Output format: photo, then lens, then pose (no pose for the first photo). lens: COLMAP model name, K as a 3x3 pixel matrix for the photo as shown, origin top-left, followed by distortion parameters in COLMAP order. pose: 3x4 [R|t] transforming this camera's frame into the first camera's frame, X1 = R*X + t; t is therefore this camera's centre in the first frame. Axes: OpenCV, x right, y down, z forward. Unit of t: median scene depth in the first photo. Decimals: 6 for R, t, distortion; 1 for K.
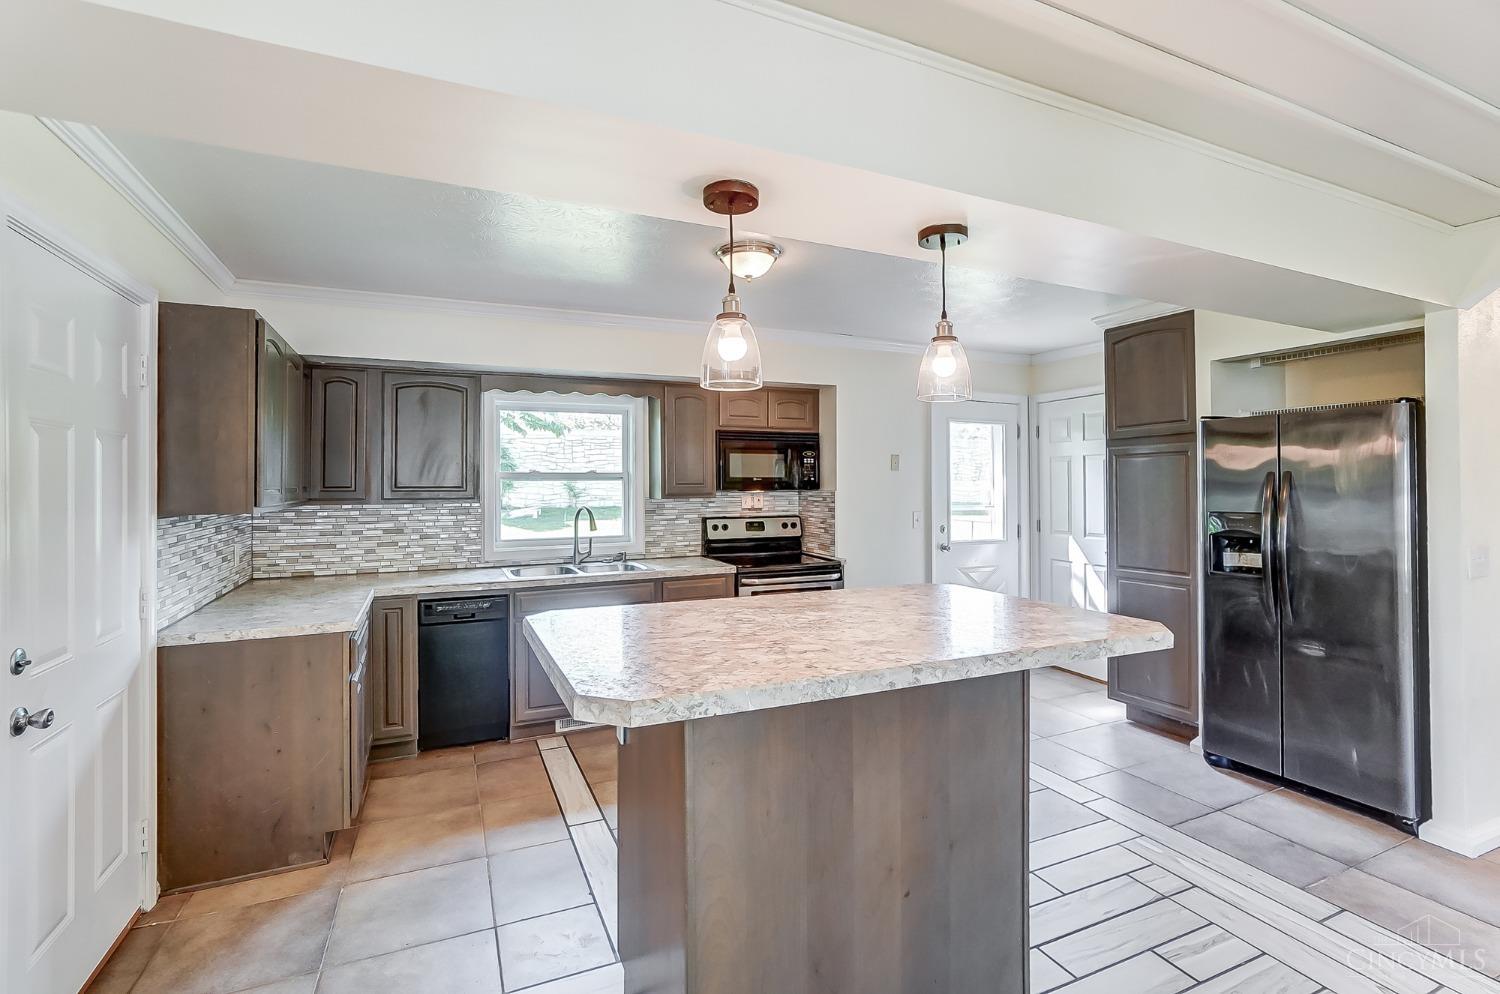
lens RADIAL K [[679.7, 0, 753.8], [0, 679.7, 480.6], [0, 0, 1]] dist [-0.029421, 0.019651]
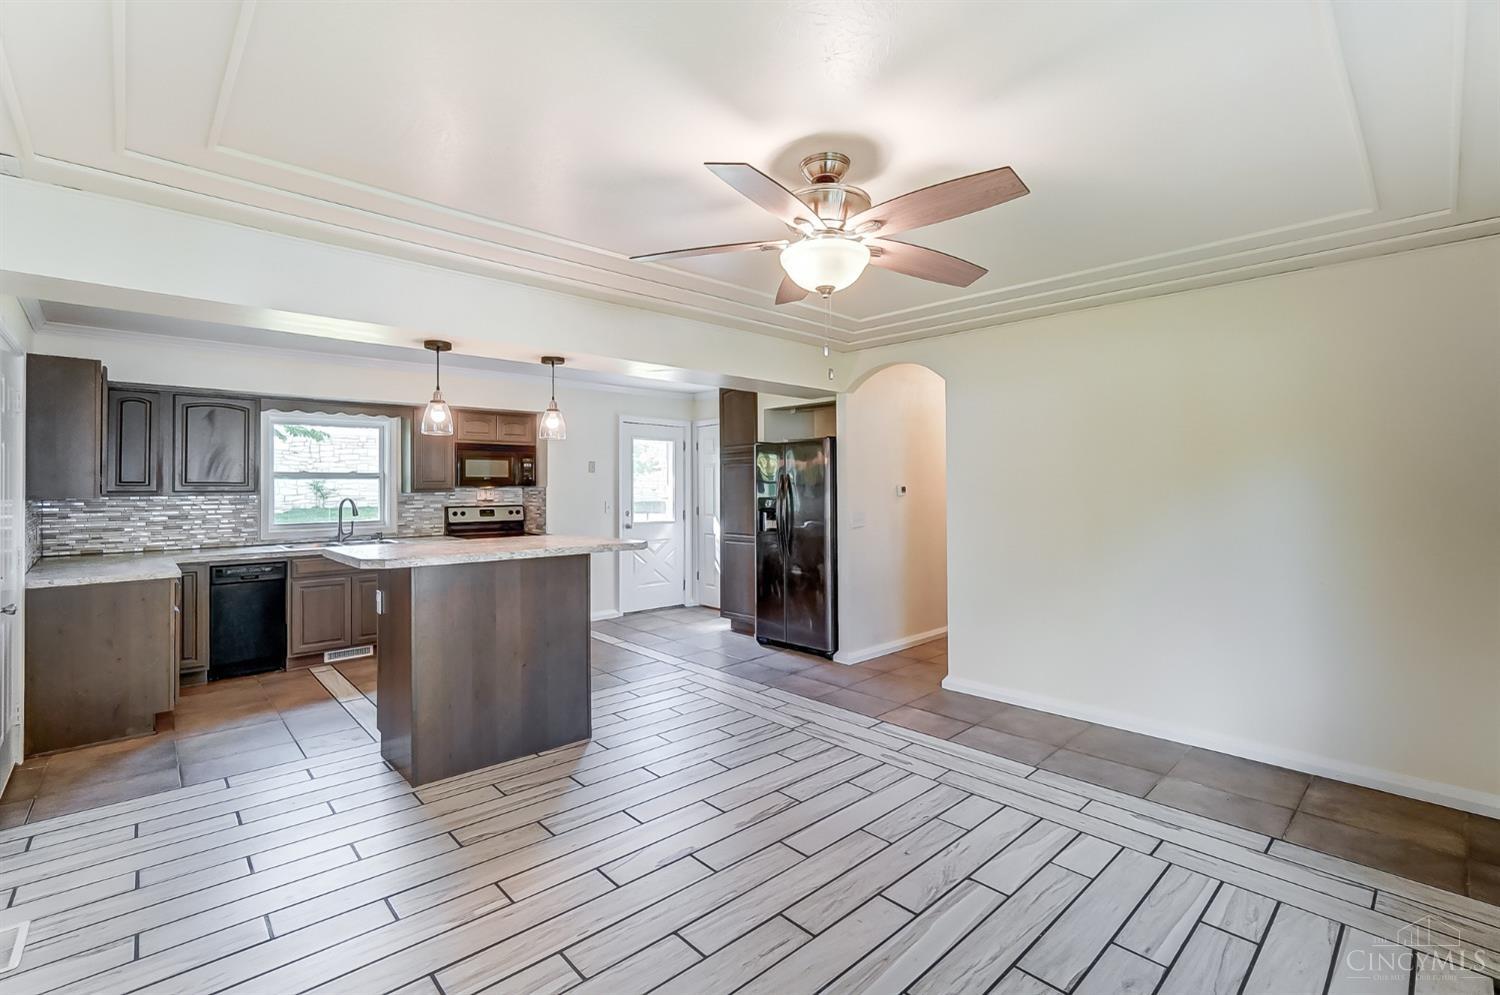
lens RADIAL K [[679.7, 0, 753.8], [0, 679.7, 481.1], [0, 0, 1]] dist [-0.029421, 0.019651]
pose [[0.949523, 0.002695, 0.313687, 0.102871], [-0.001525, 0.999991, -0.003975, 0.009834], [-0.313695, 0.003296, 0.949518, -0.562087]]
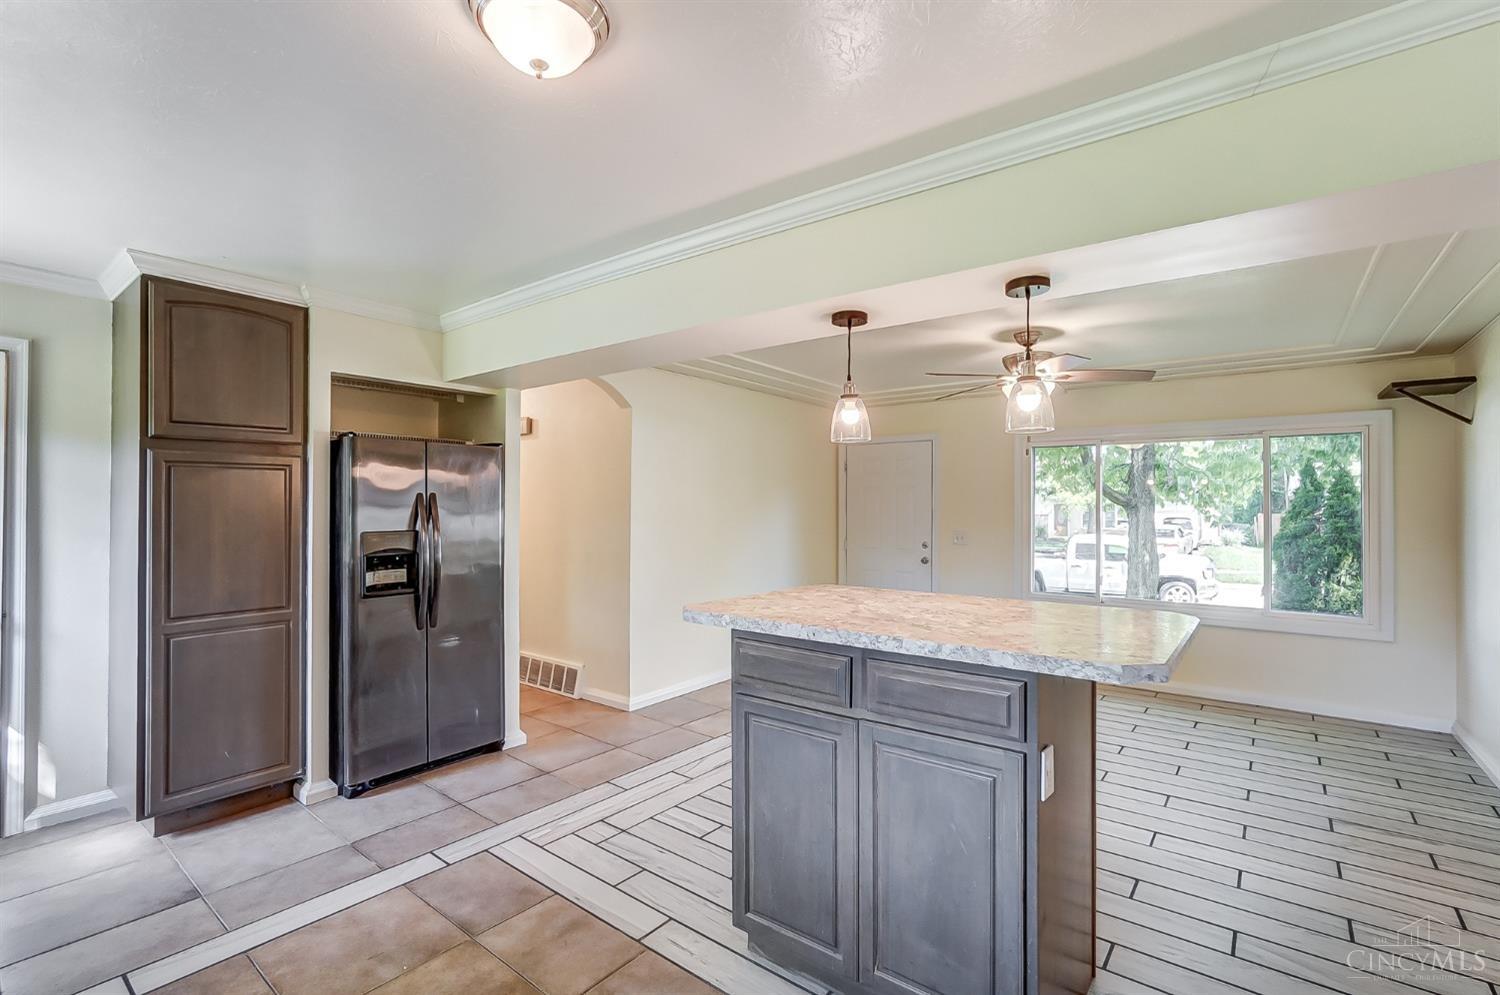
lens RADIAL K [[679.7, 0, 753.8], [0, 679.7, 481.1], [0, 0, 1]] dist [-0.029421, 0.019651]
pose [[-0.465341, 0.034072, 0.884475, -0.382911], [-0.008663, 0.999036, -0.043043, 0.009539], [-0.885089, -0.027692, -0.464598, 0.828023]]
